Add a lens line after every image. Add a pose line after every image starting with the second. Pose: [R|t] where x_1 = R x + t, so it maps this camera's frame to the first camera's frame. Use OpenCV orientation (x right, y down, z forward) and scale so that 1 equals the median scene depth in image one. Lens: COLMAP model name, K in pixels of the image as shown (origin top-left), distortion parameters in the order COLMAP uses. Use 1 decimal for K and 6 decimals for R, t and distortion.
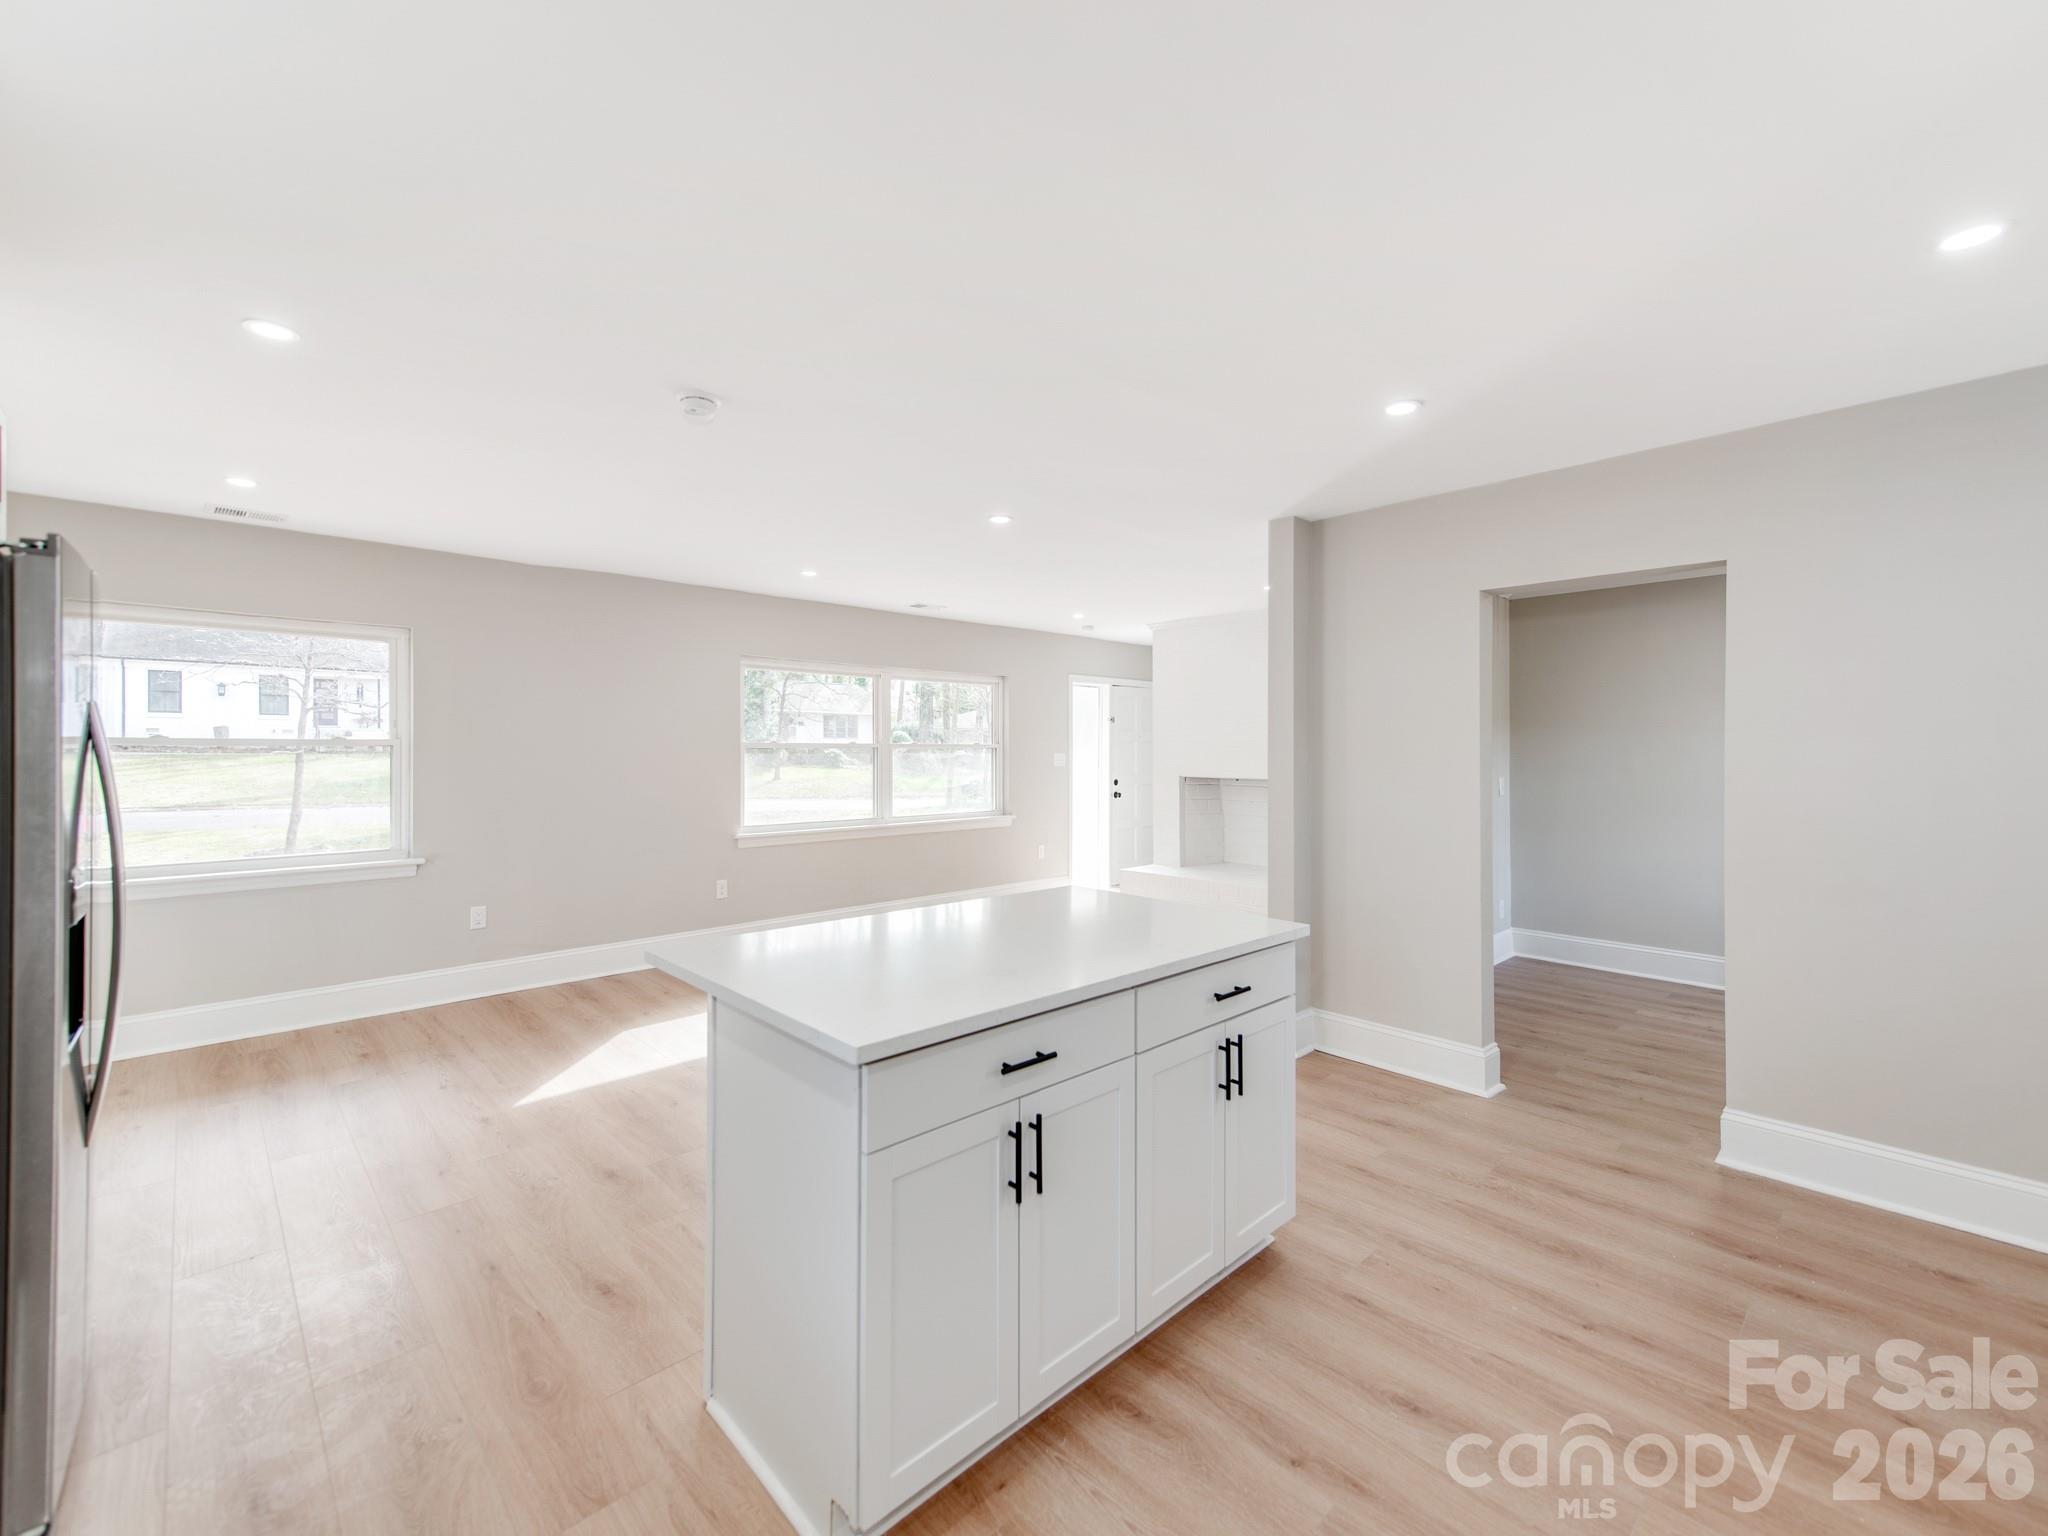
lens RADIAL K [[819.9, 0, 995.3], [0, 819.9, 770.5], [0, 0, 1]] dist [0.015594, 0.000203]
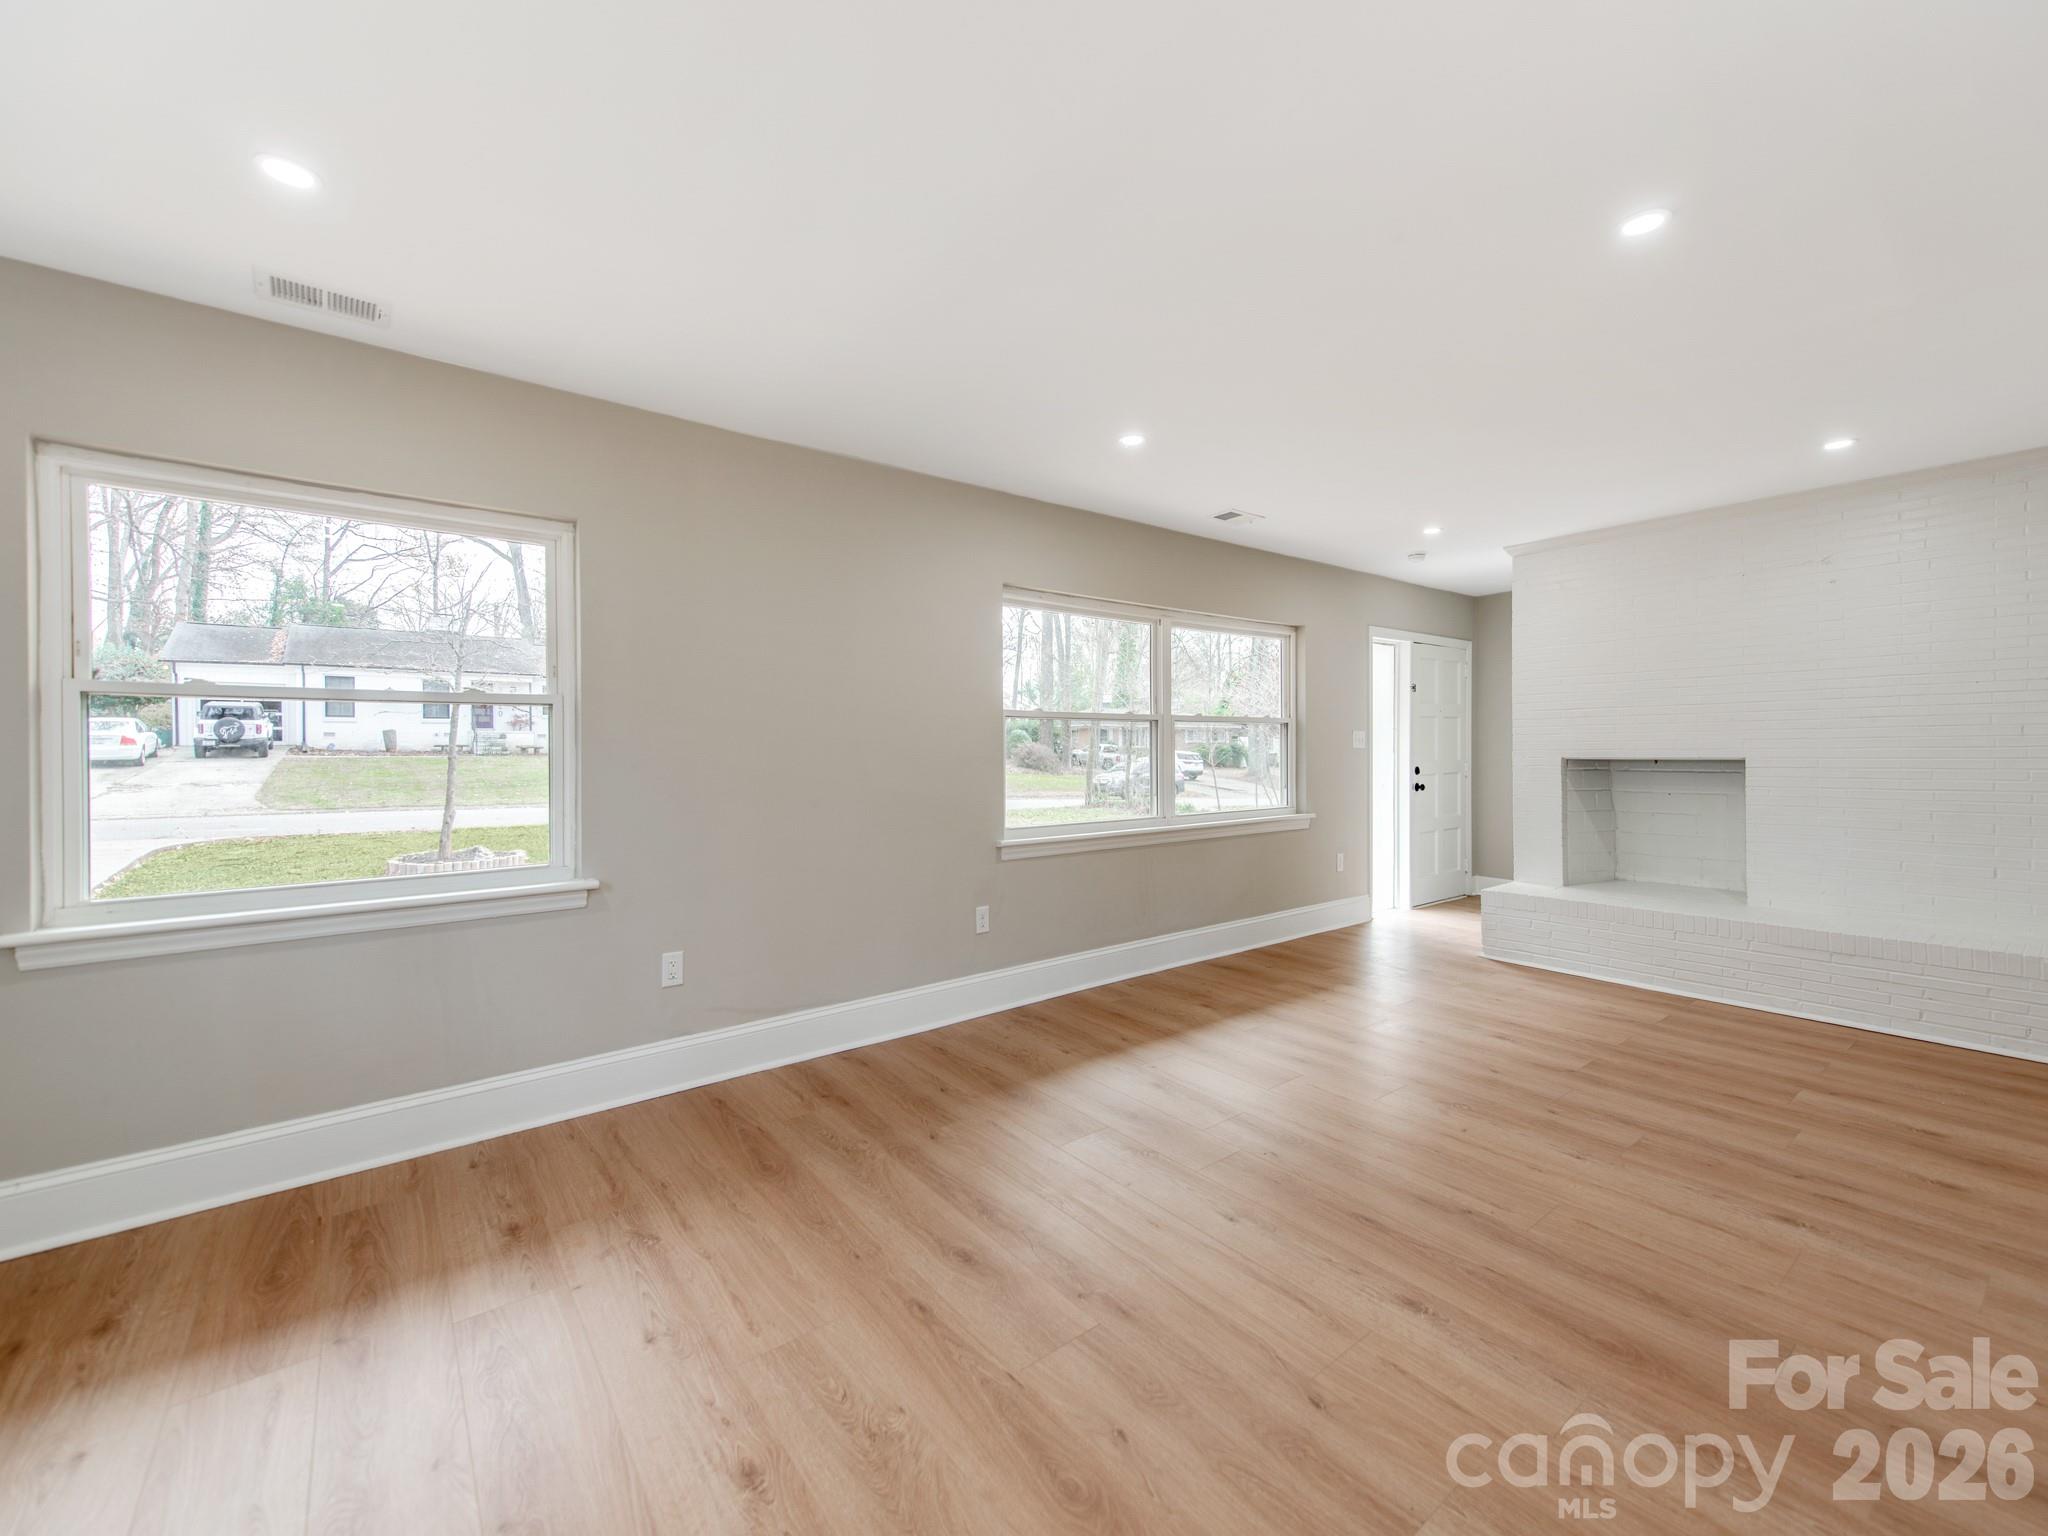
lens RADIAL K [[903.1, 0, 1032.0], [0, 903.1, 757.6], [0, 0, 1]] dist [0.017463, 0.000056]
pose [[0.990733, -0.011274, -0.135359, -0.246474], [0.009871, 0.999890, -0.011030, 0.022024], [0.135468, 0.009592, 0.990735, 0.327843]]
